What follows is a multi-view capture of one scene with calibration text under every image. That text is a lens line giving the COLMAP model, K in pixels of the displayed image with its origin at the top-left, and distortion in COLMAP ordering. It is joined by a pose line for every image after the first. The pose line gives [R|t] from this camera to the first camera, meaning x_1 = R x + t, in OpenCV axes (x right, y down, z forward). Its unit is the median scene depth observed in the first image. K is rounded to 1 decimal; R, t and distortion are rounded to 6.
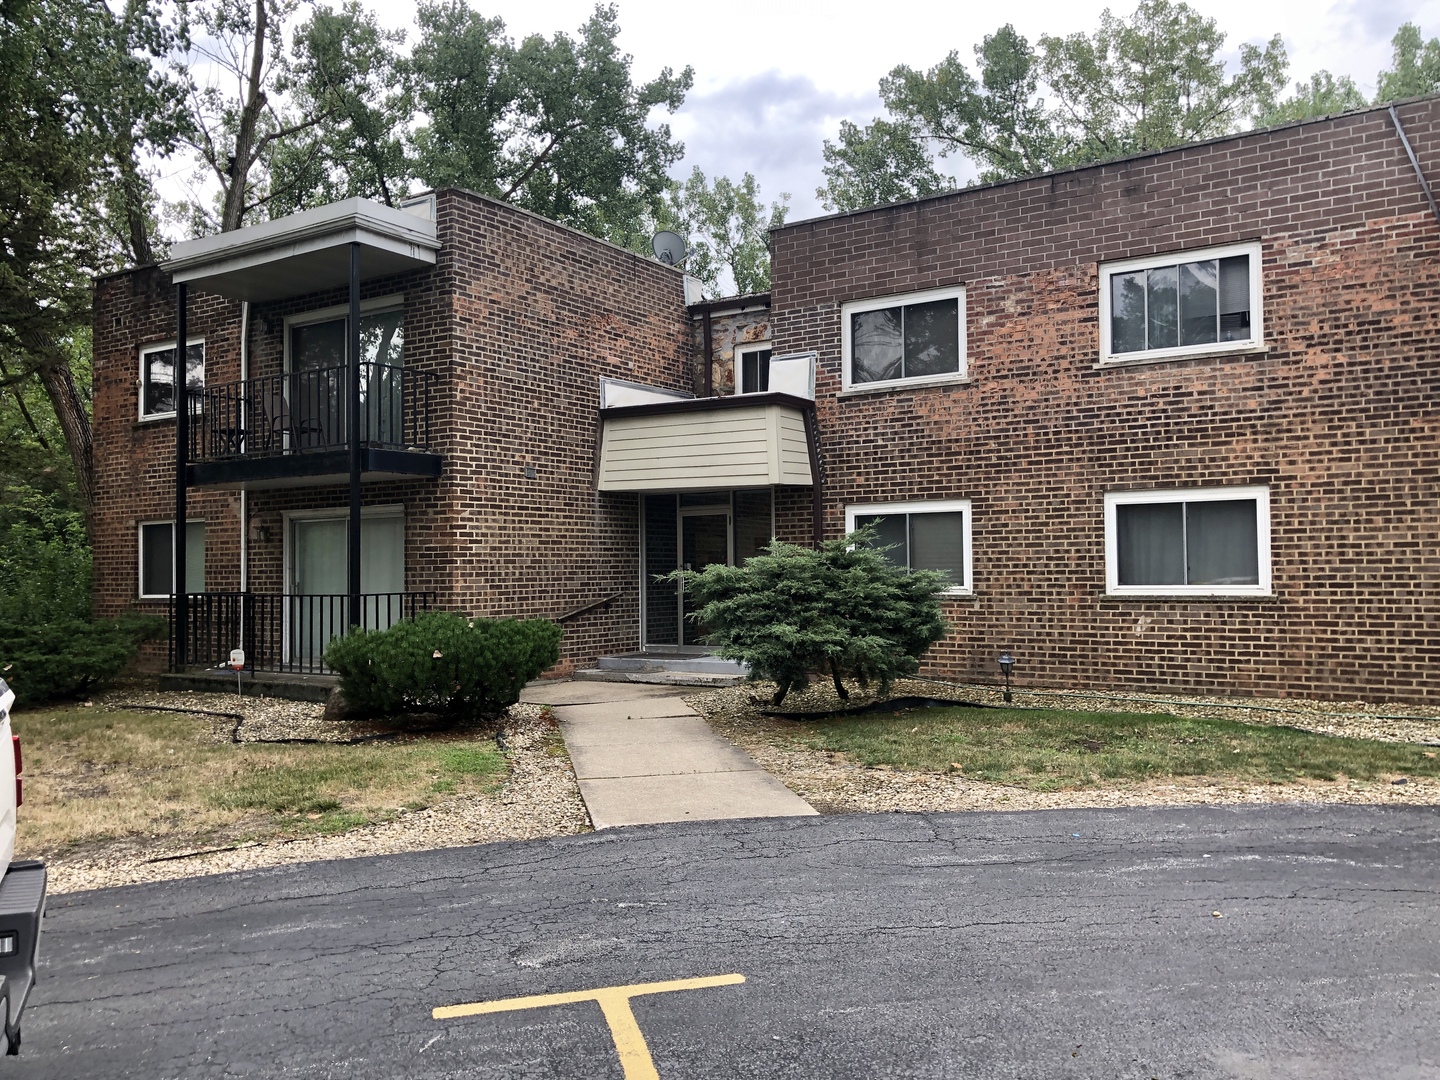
lens RADIAL K [[1178.1, 0, 719.8], [0, 1178.1, 539.6], [0, 0, 1]] dist [-0.006377, -0.019344]
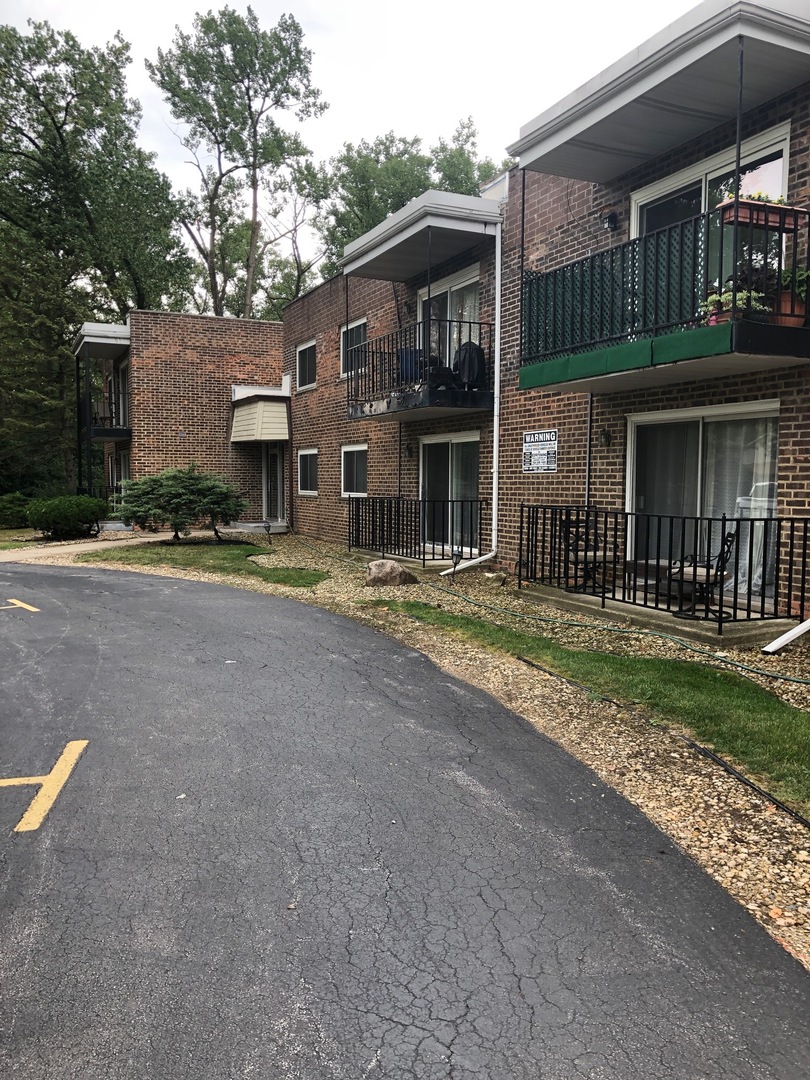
lens RADIAL K [[883.6, 0, 406.7], [0, 883.6, 541.3], [0, 0, 1]] dist [-0.006377, -0.019344]
pose [[0.844991, 0.055616, -0.531881, 1.068673], [-0.002195, 0.994930, 0.100547, -0.025410], [0.534777, -0.083794, 0.840828, -0.171732]]
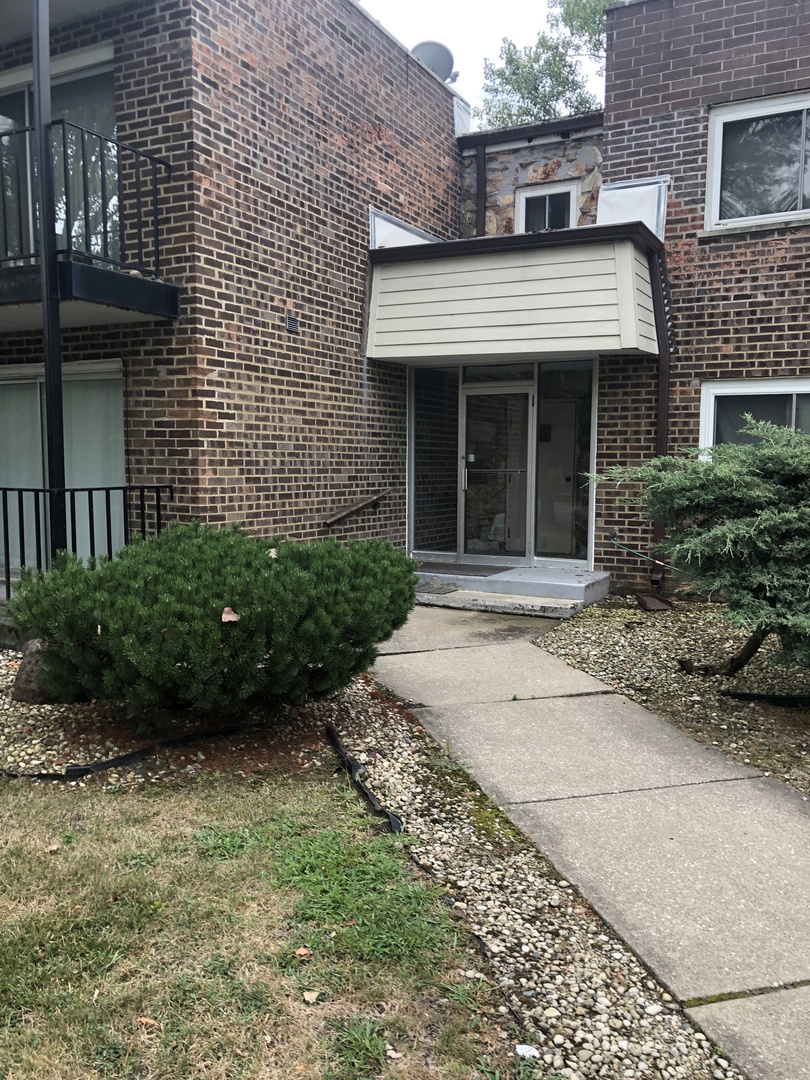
lens RADIAL K [[883.6, 0, 400.9], [0, 883.6, 570.9], [0, 0, 1]] dist [-0.006377, -0.019344]
pose [[0.996313, 0.009953, 0.085219, -0.137918], [-0.022415, 0.988949, 0.146554, 0.012812], [-0.082818, -0.147924, 0.985525, 0.424105]]
